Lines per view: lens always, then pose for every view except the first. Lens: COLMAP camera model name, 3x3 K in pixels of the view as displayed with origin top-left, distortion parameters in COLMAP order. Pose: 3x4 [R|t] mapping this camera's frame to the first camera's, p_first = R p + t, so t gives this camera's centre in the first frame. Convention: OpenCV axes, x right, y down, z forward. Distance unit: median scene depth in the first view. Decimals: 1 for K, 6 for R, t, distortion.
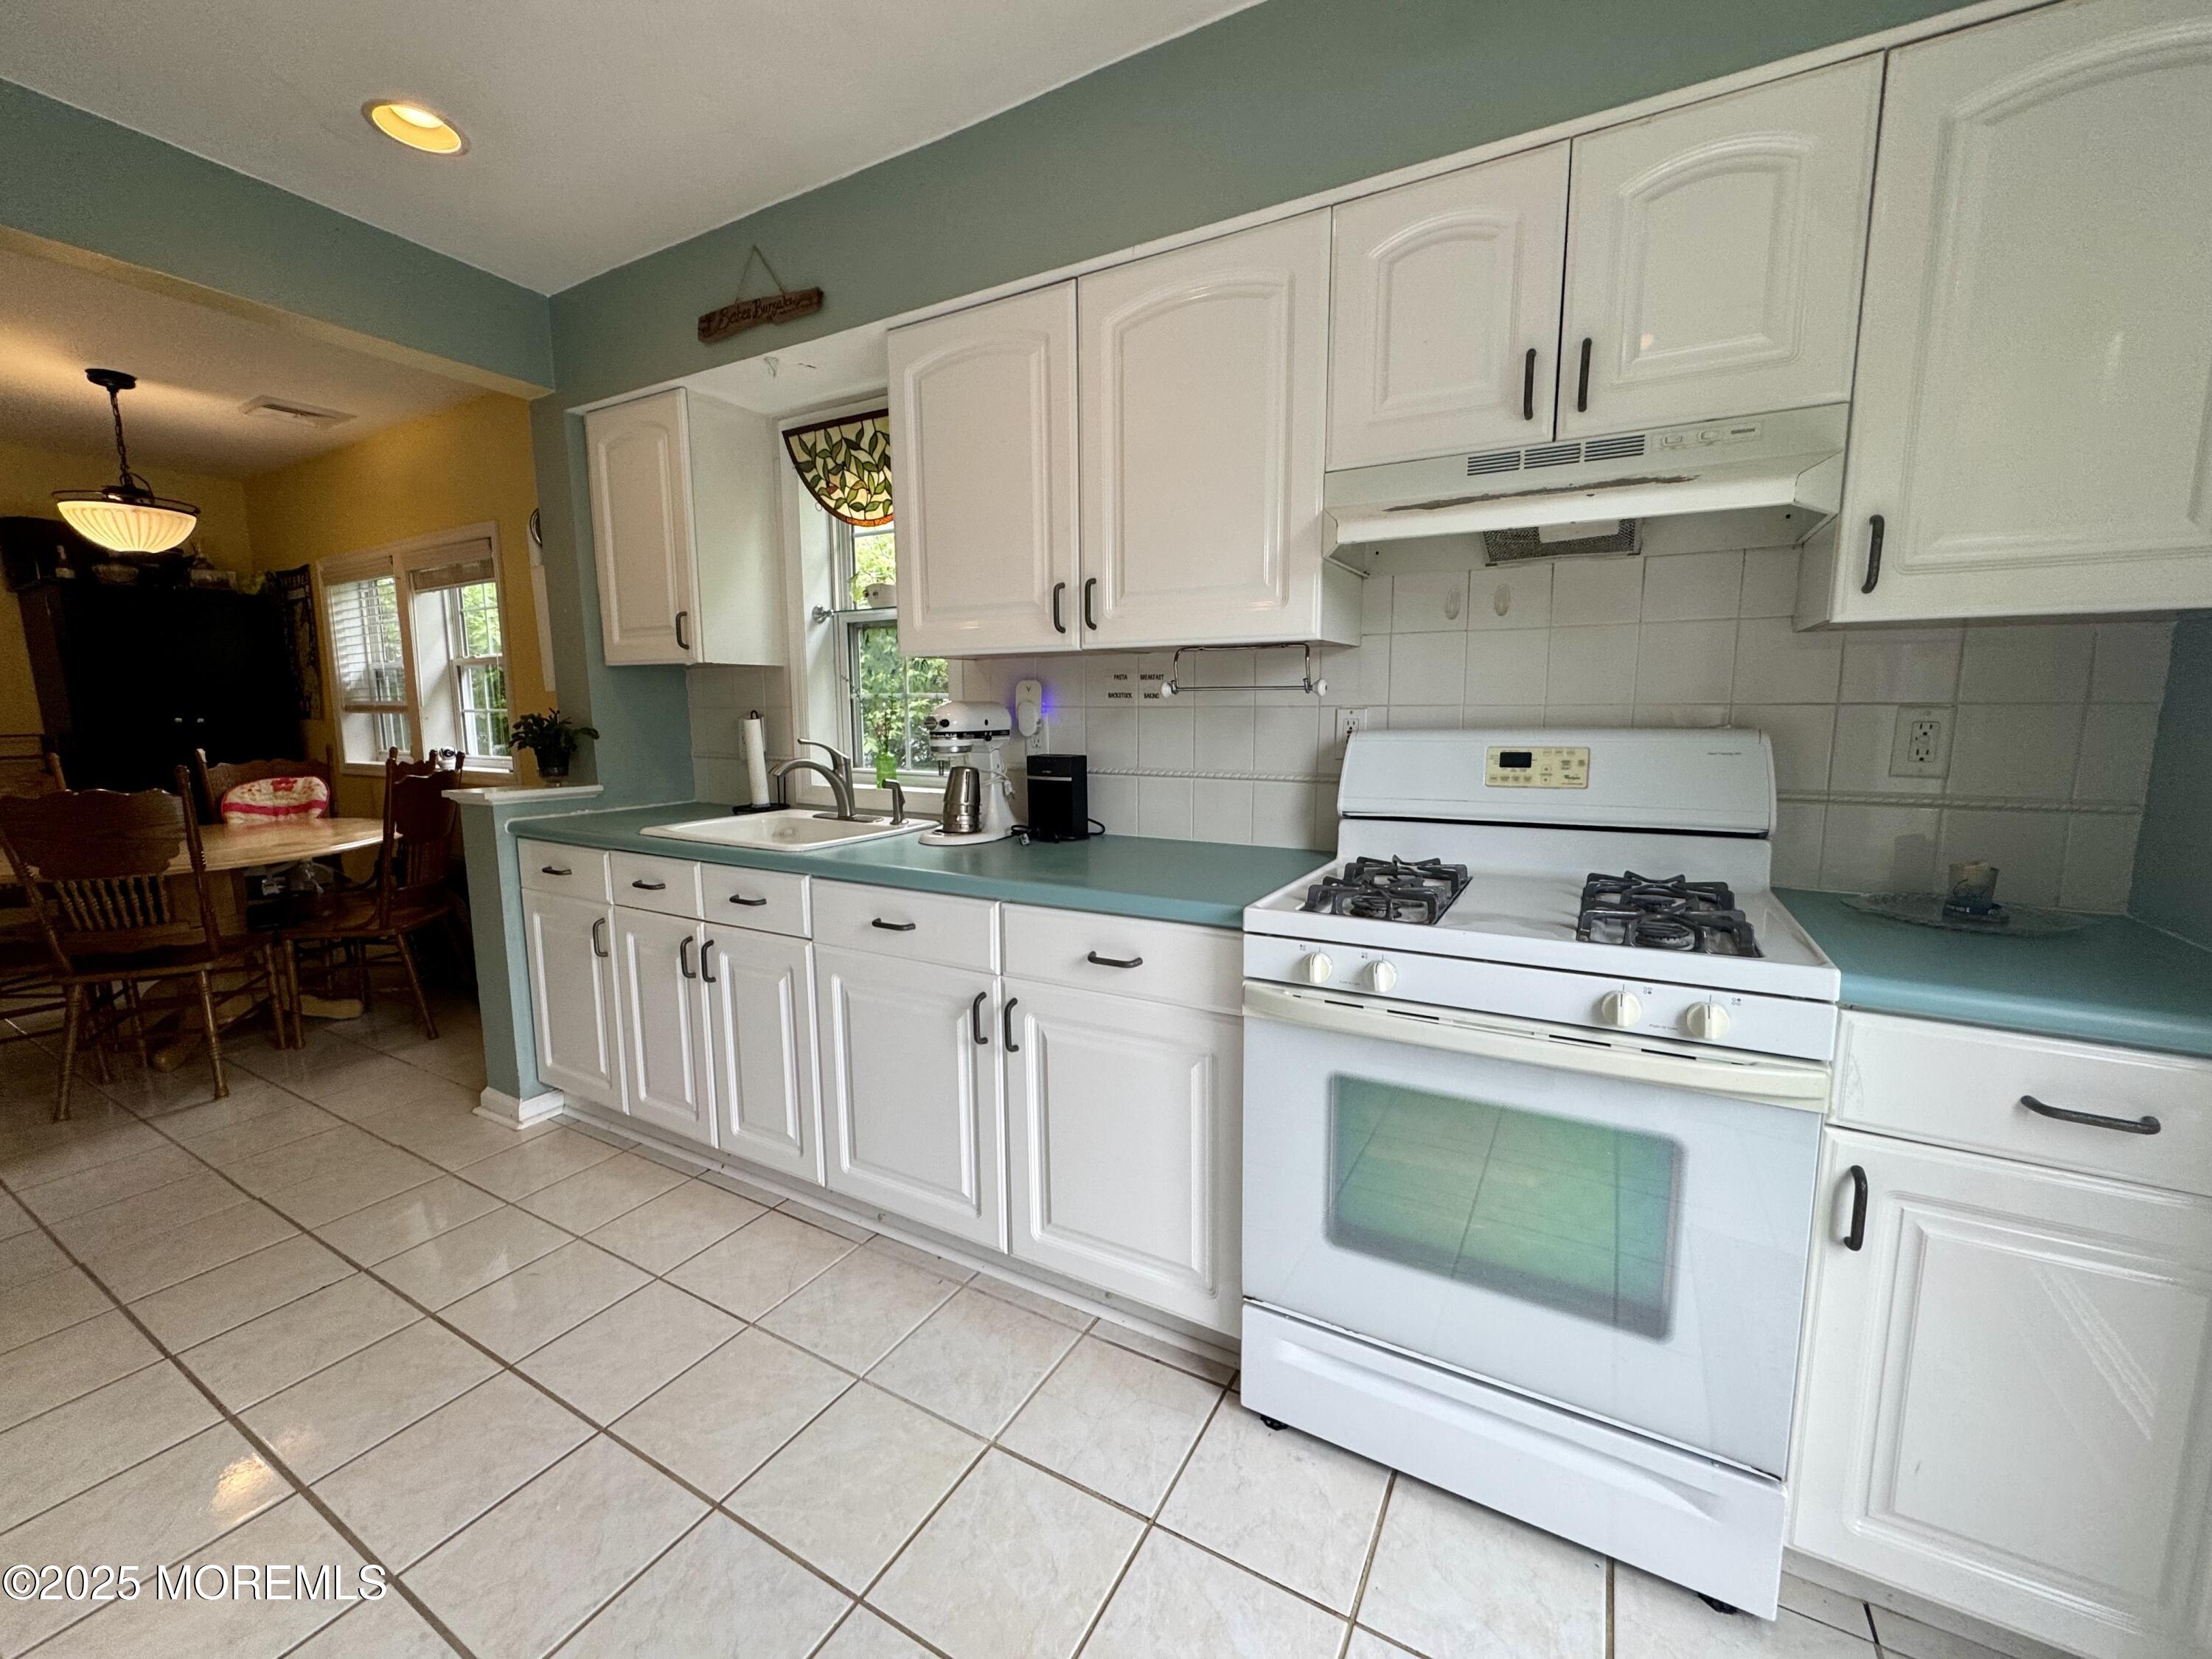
lens RADIAL K [[875.3, 0, 1106.0], [0, 875.3, 829.5], [0, 0, 1]] dist [-0.009442, 0.000560]
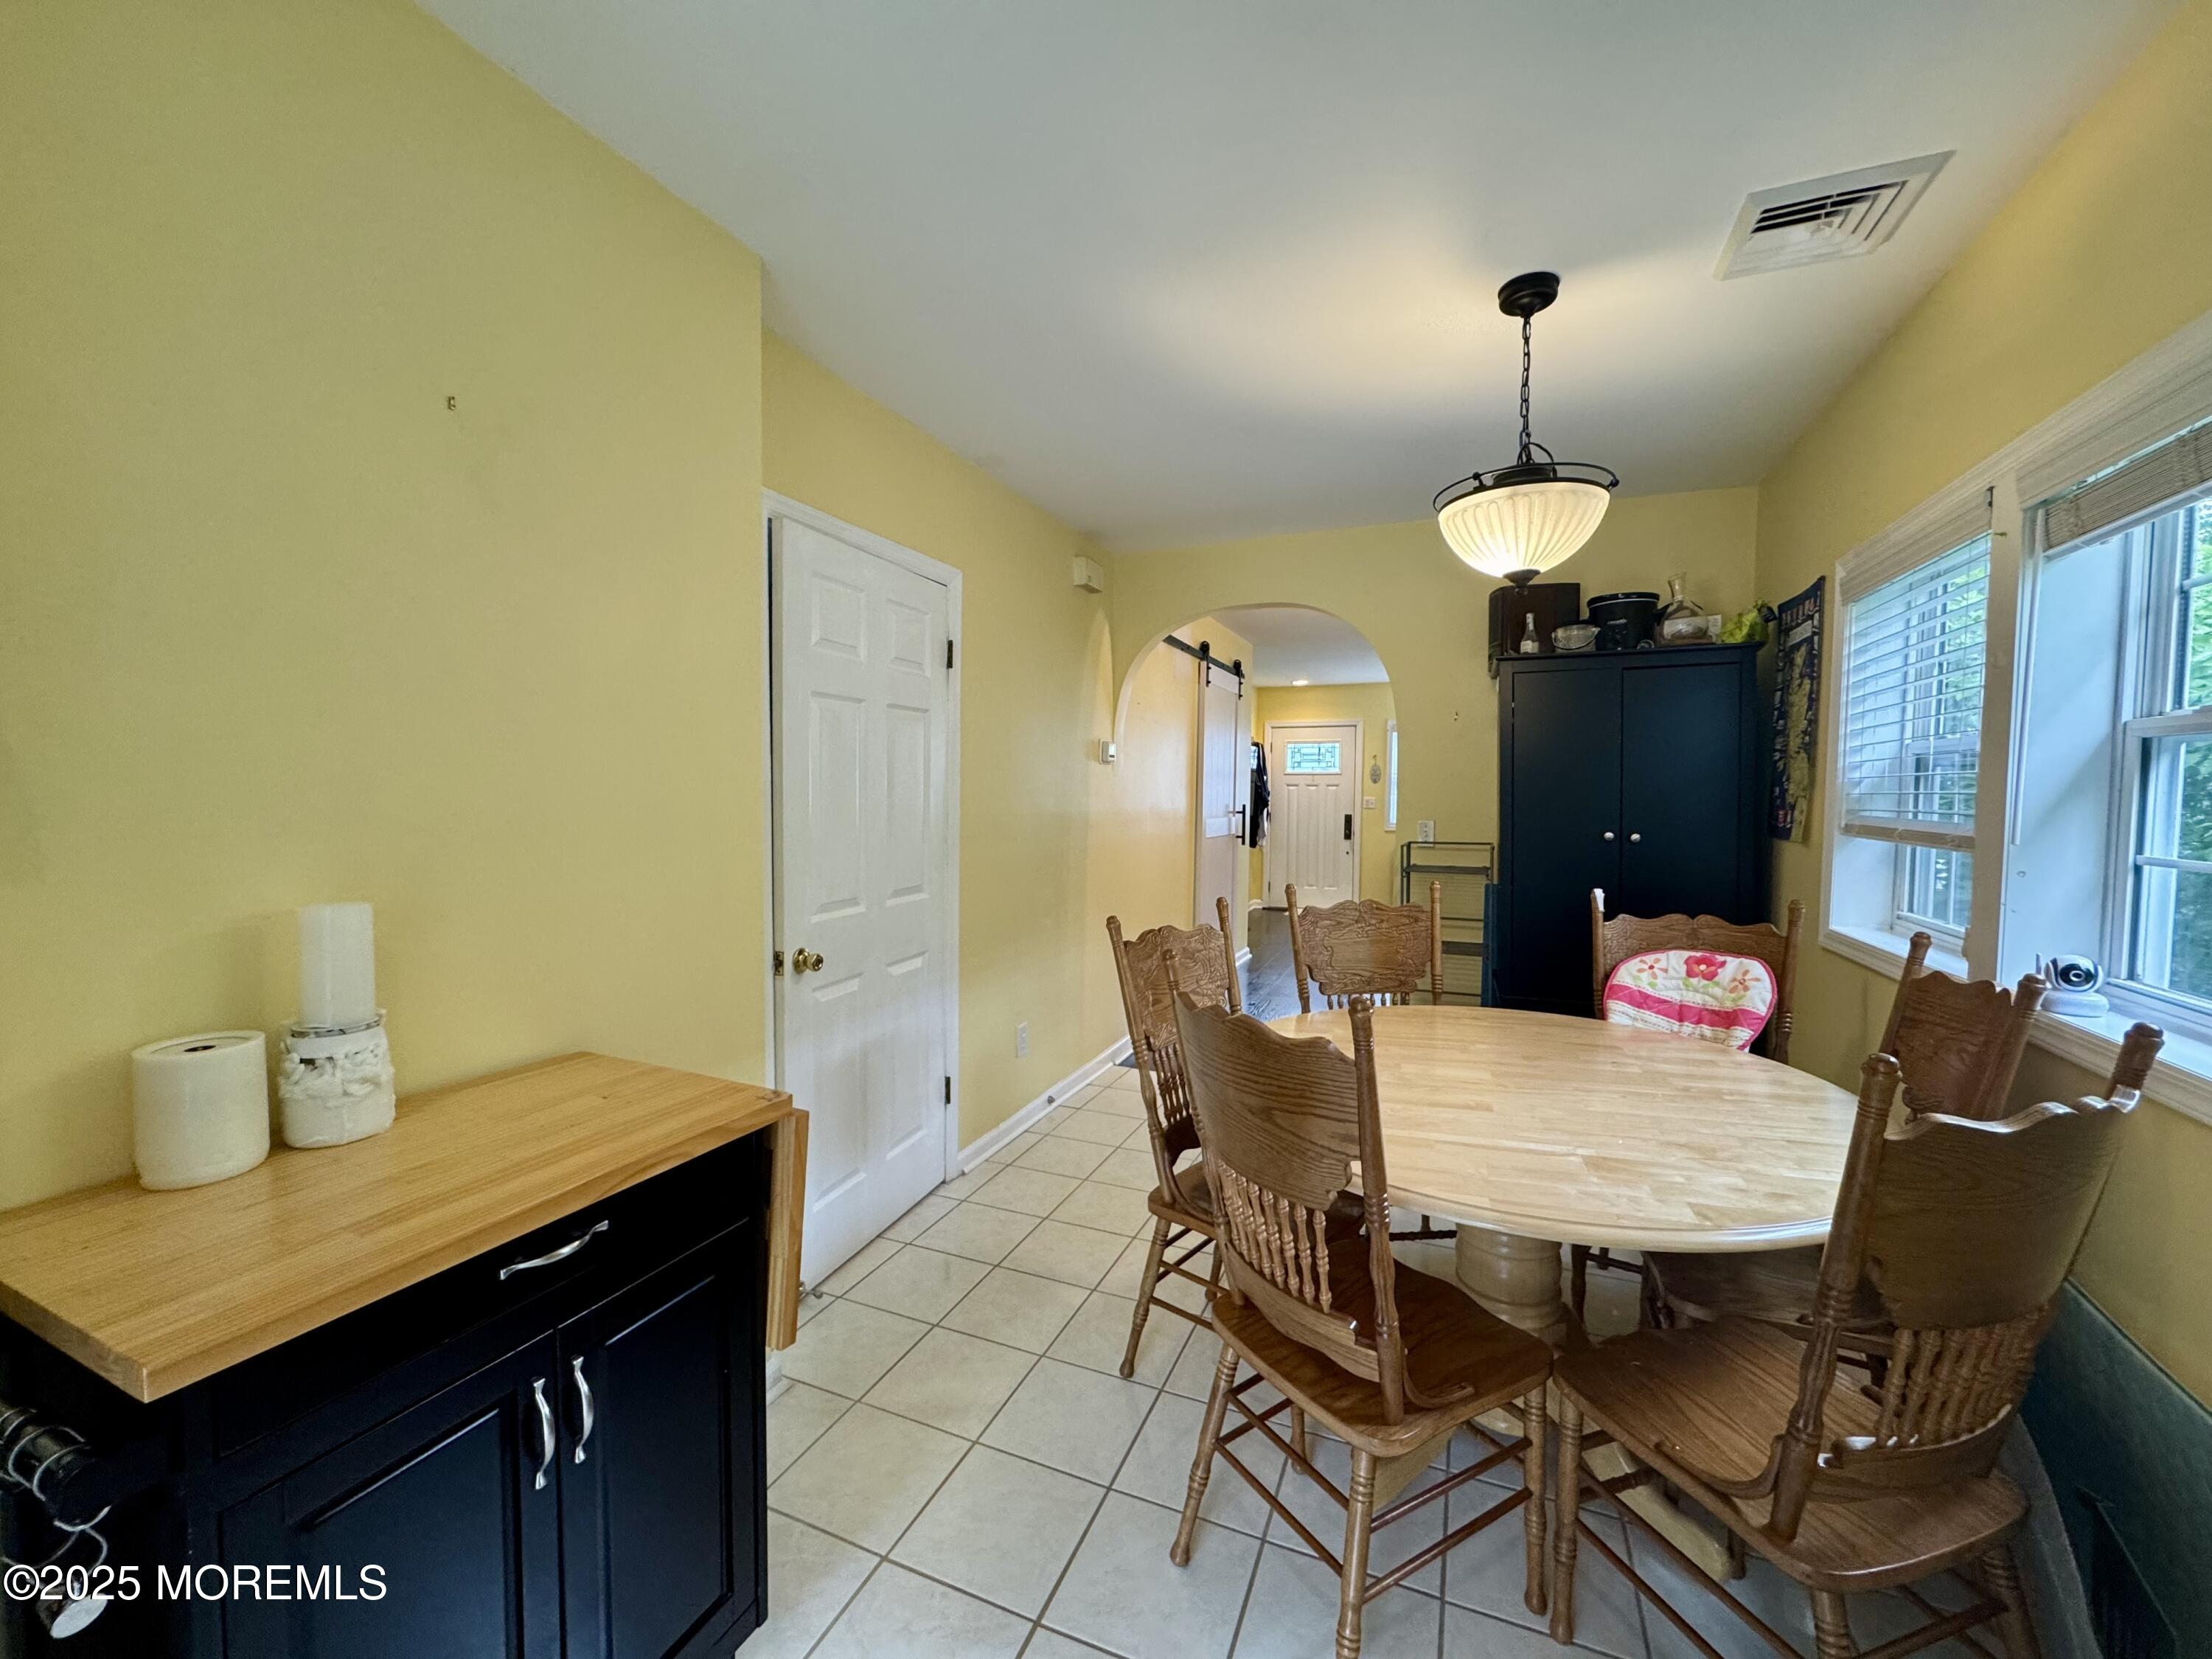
lens RADIAL K [[875.3, 0, 1106.0], [0, 875.3, 829.5], [0, 0, 1]] dist [-0.009442, 0.000560]
pose [[0.114980, 0.049388, -0.992139, -0.437015], [-0.144551, 0.988964, 0.032478, -0.099602], [0.982794, 0.139681, 0.120850, 0.537691]]
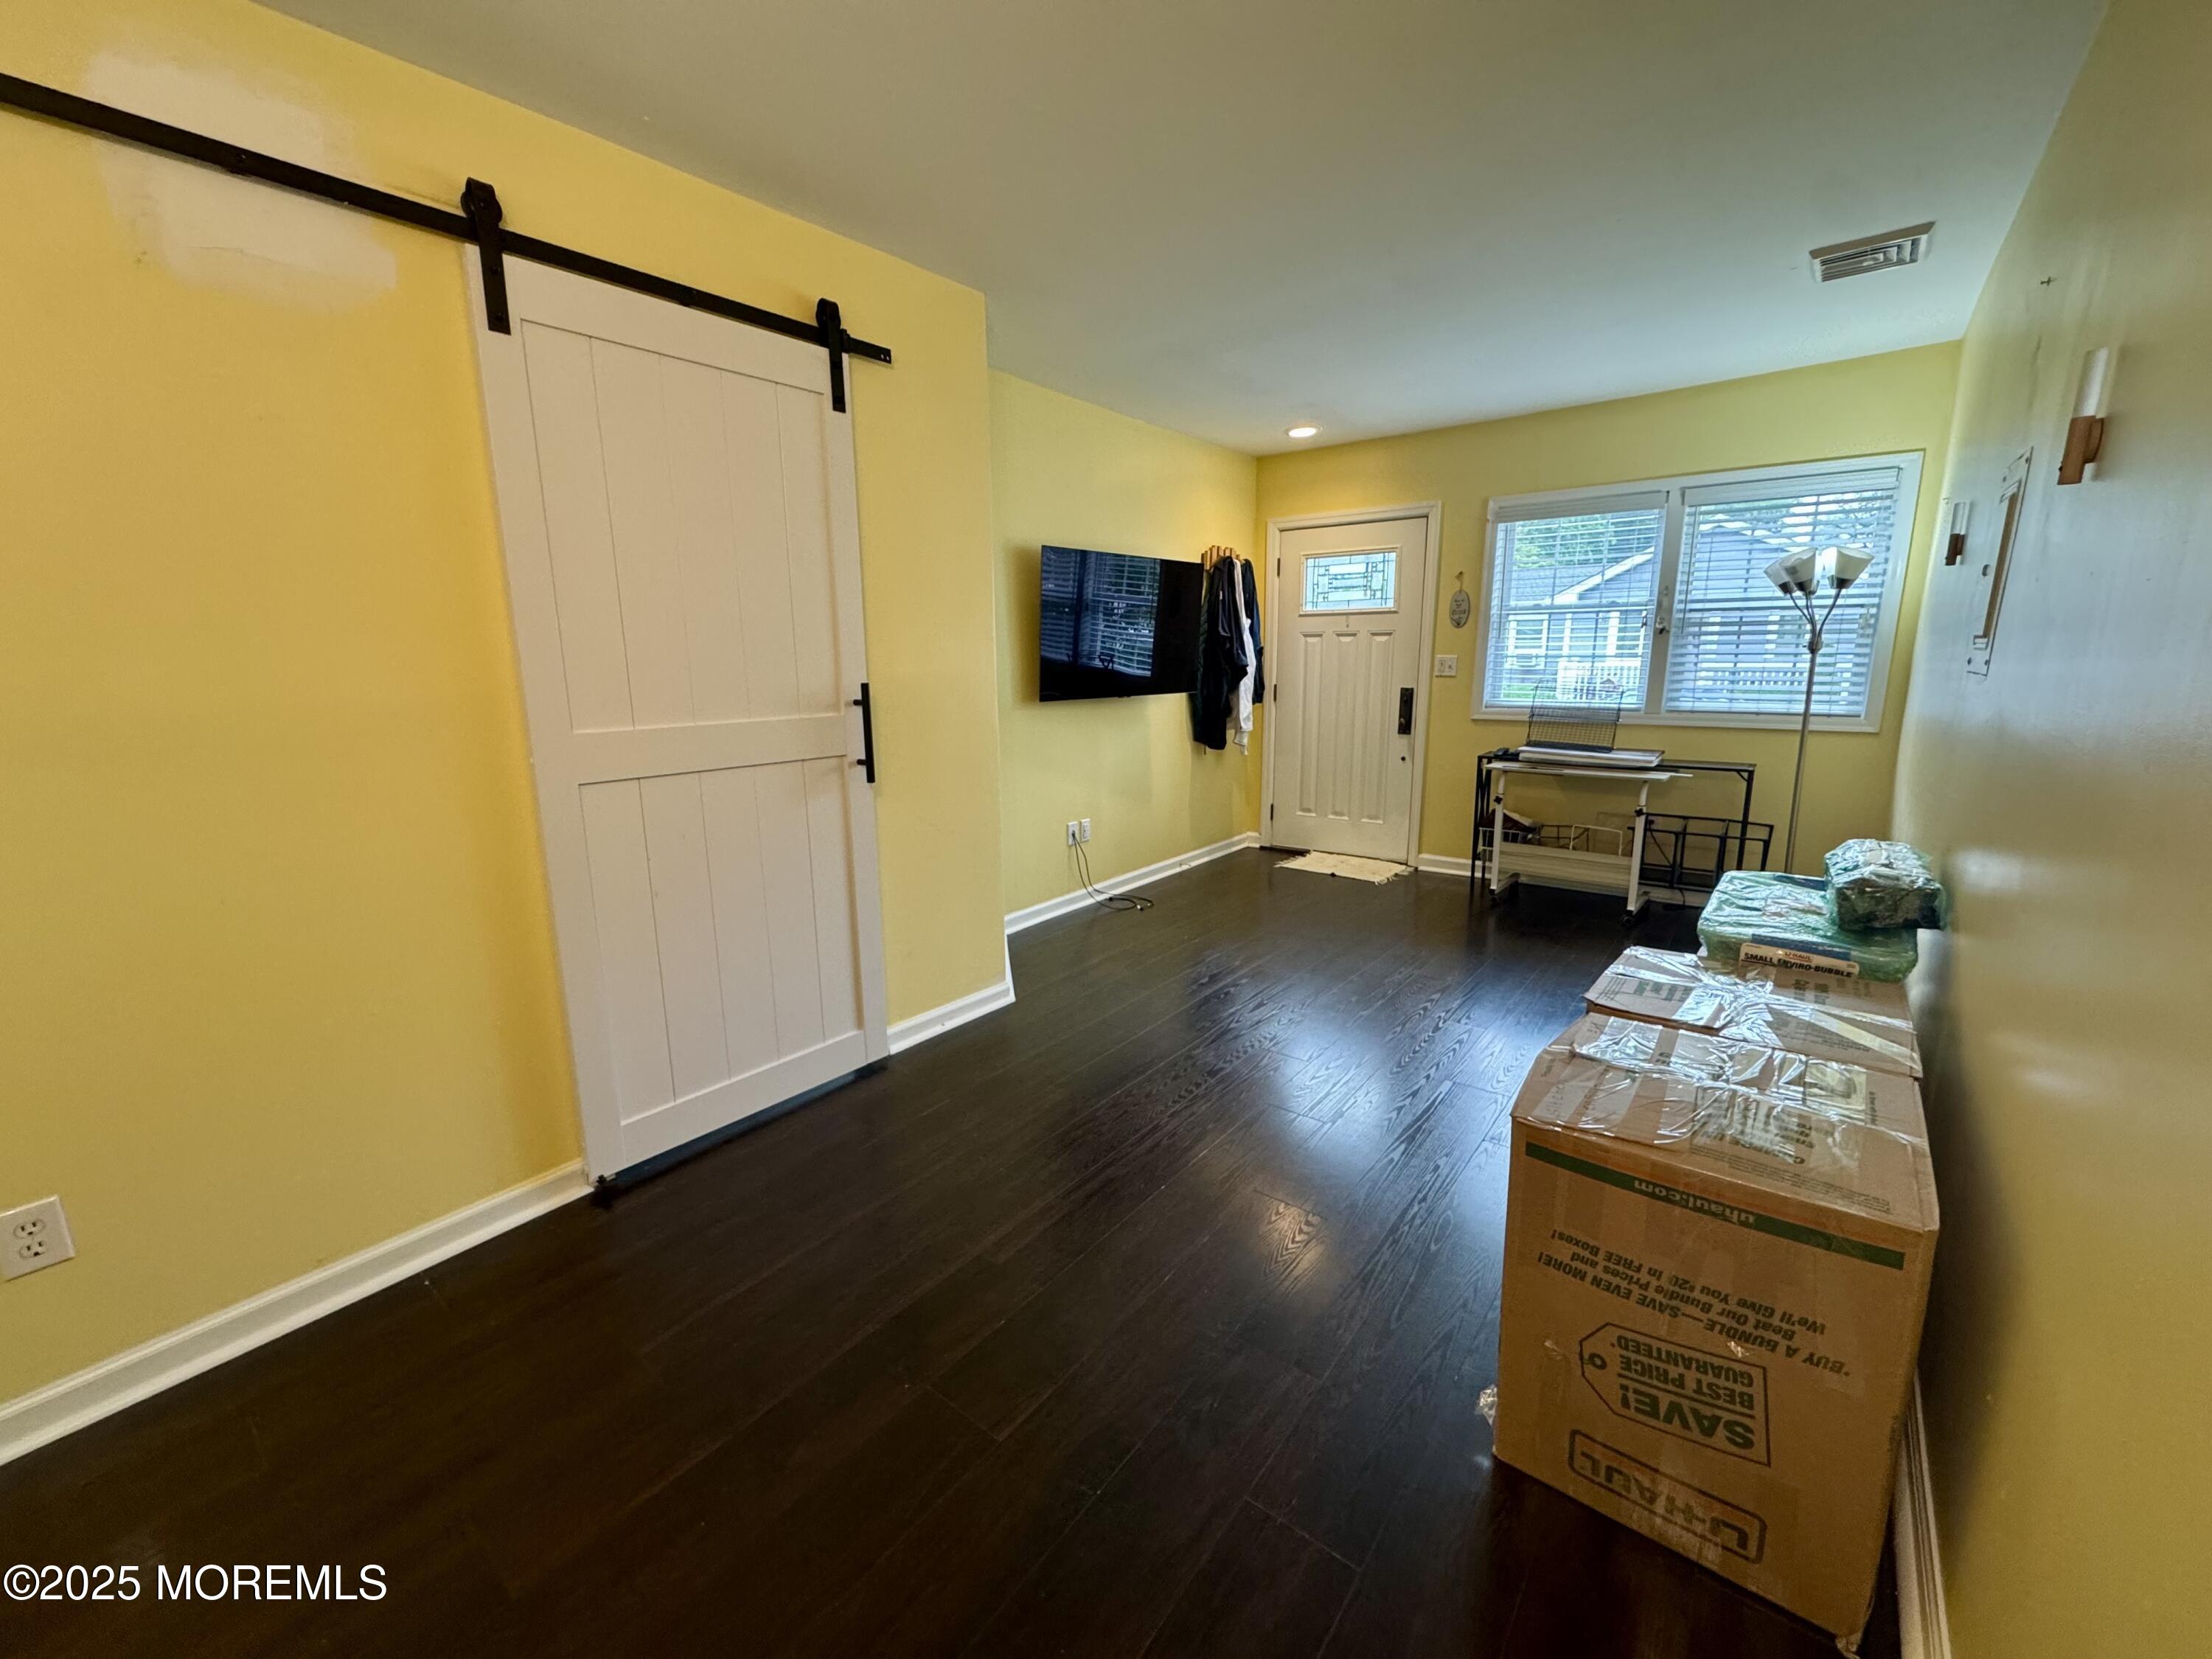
lens RADIAL K [[875.3, 0, 1106.0], [0, 875.3, 829.5], [0, 0, 1]] dist [-0.009442, 0.000560]
pose [[-0.166870, 0.203170, -0.964819, -0.758809], [-0.122878, 0.966626, 0.224802, -0.131492], [0.978292, 0.156068, -0.136335, 0.781837]]
